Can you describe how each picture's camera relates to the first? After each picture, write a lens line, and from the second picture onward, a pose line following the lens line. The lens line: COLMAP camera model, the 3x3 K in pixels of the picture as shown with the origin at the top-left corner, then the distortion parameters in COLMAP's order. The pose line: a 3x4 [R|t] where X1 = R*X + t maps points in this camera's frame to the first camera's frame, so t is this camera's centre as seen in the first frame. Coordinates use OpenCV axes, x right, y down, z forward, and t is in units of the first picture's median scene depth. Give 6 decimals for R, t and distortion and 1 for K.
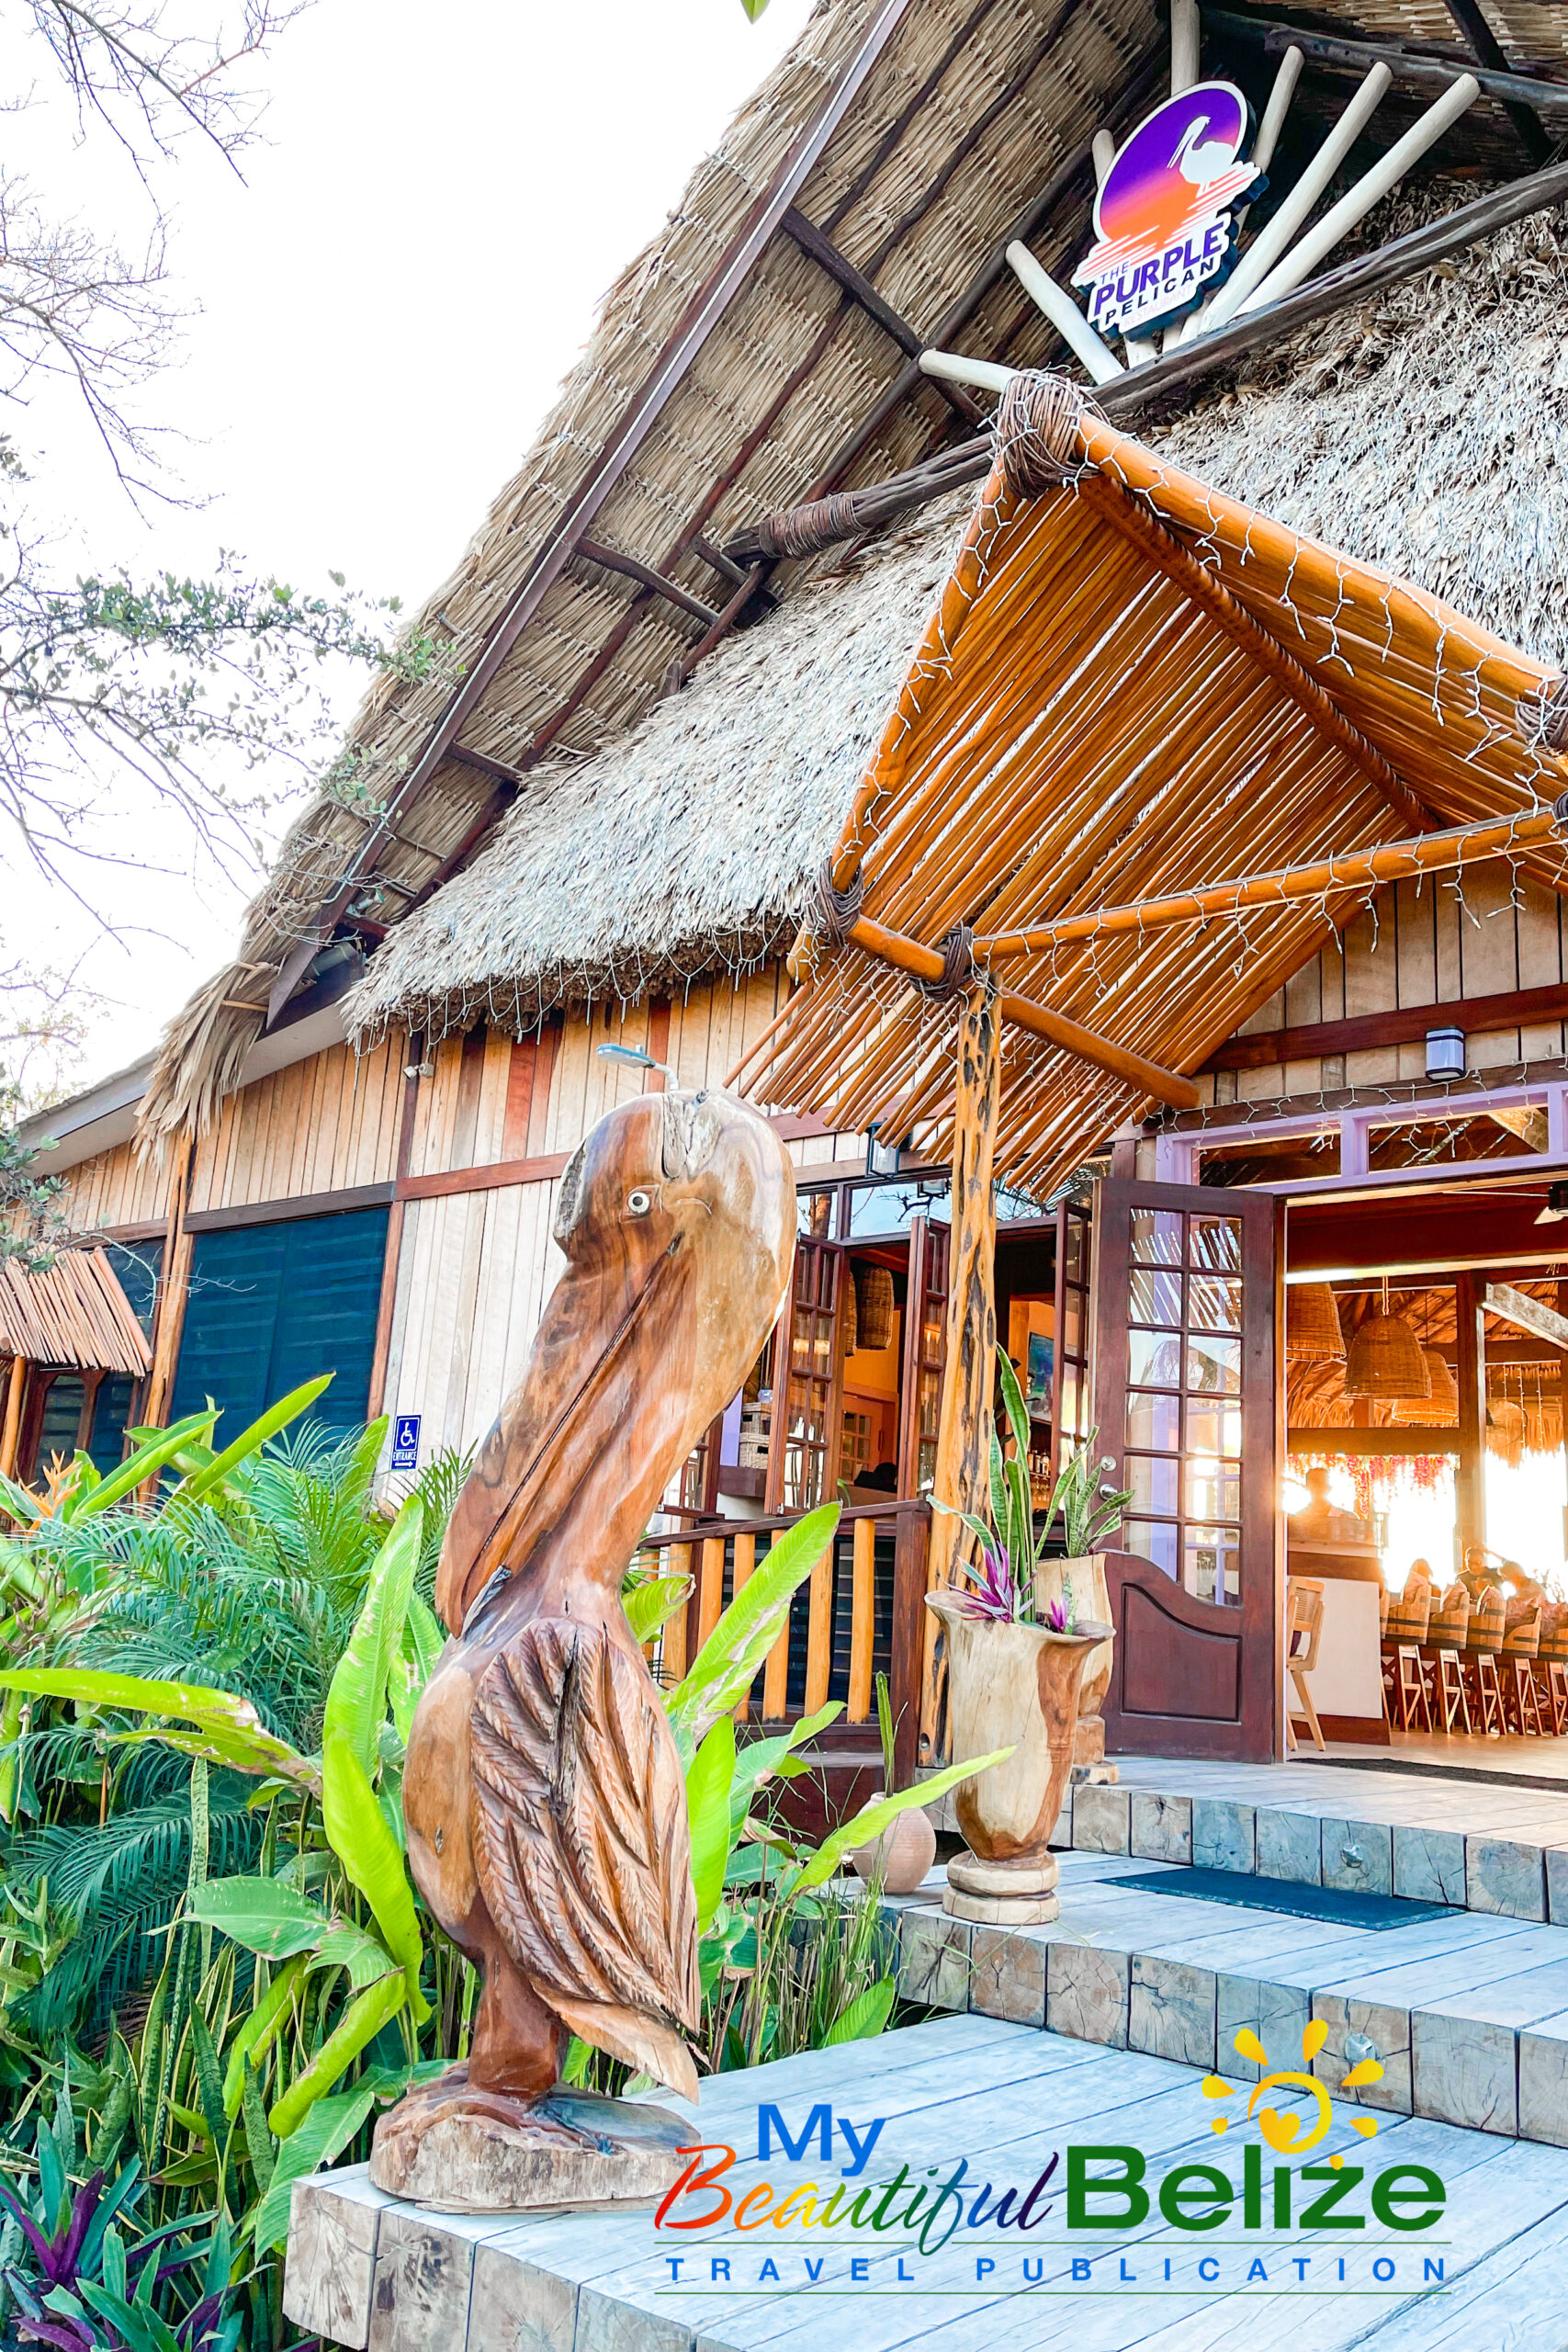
lens RADIAL K [[1798.8, 0, 758.3], [0, 1798.8, 1190.8], [0, 0, 1]] dist [0.045216, -0.032934]
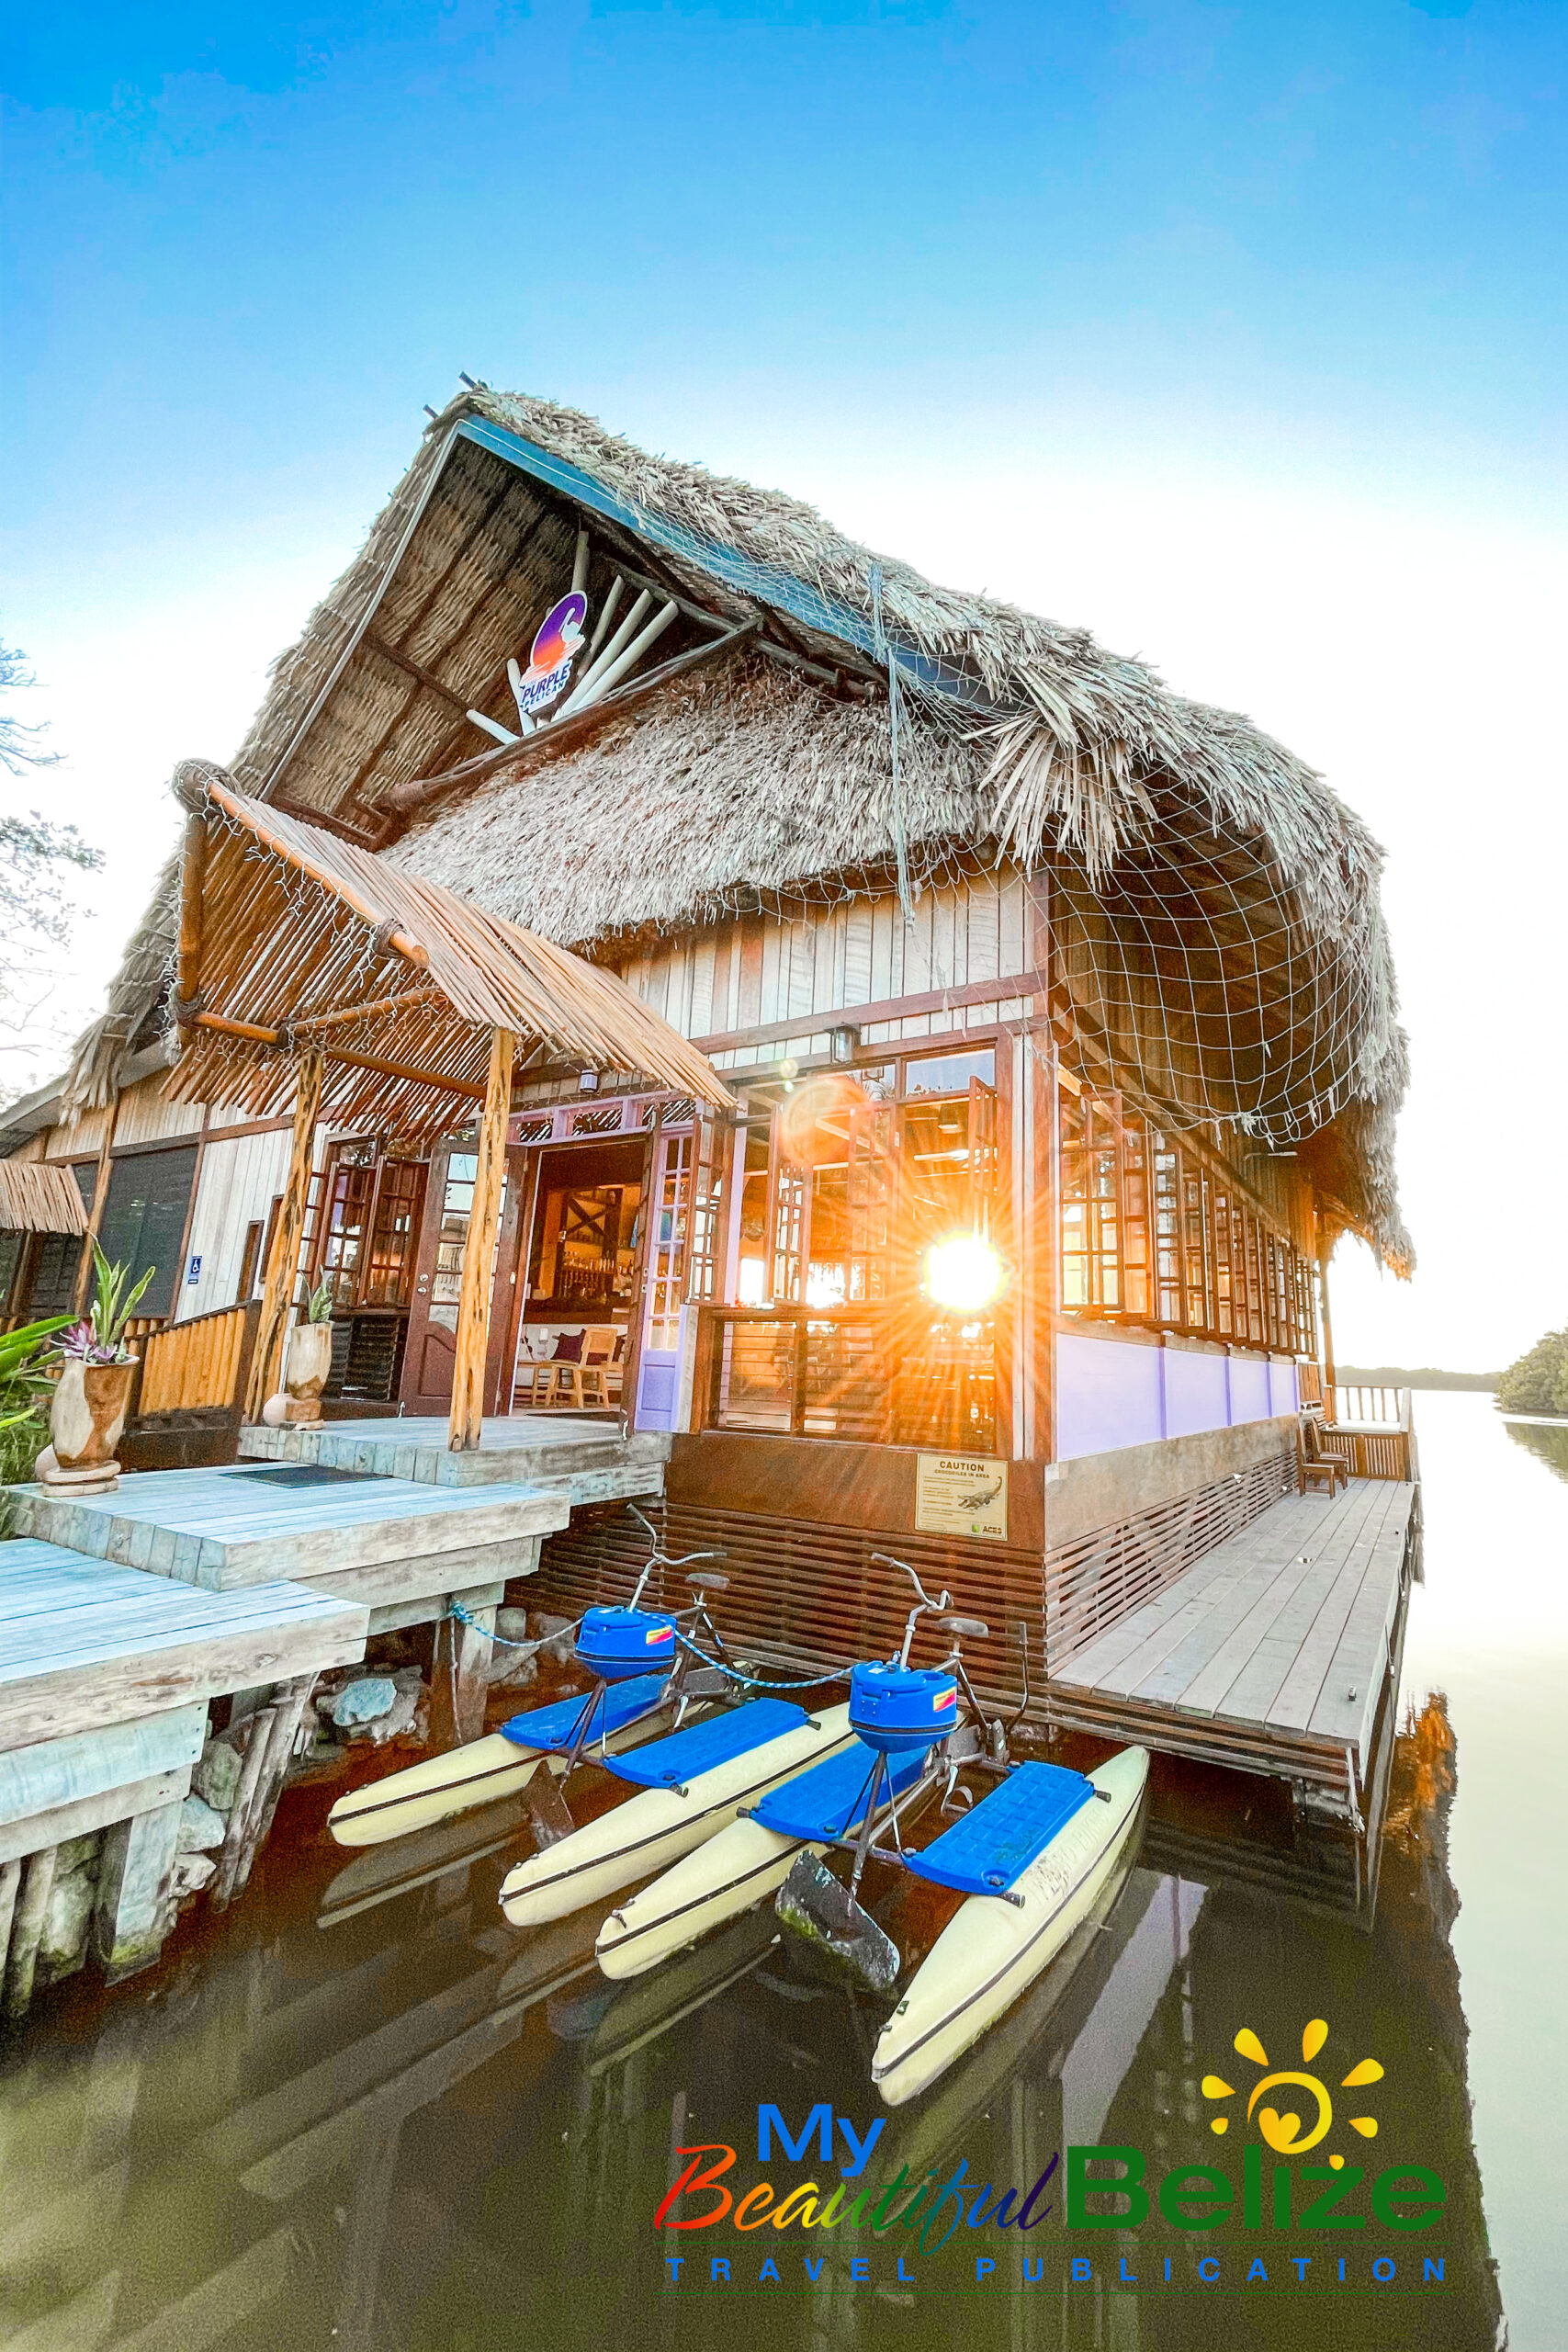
lens RADIAL K [[954.4, 0, 869.5], [0, 954.4, 1159.0], [0, 0, 1]] dist [-0.000781, 0.001163]
pose [[0.986692, -0.000856, 0.162596, 0.371219], [-0.005172, 0.999315, 0.036645, -0.019498], [-0.162516, -0.036998, 0.986012, -0.111515]]
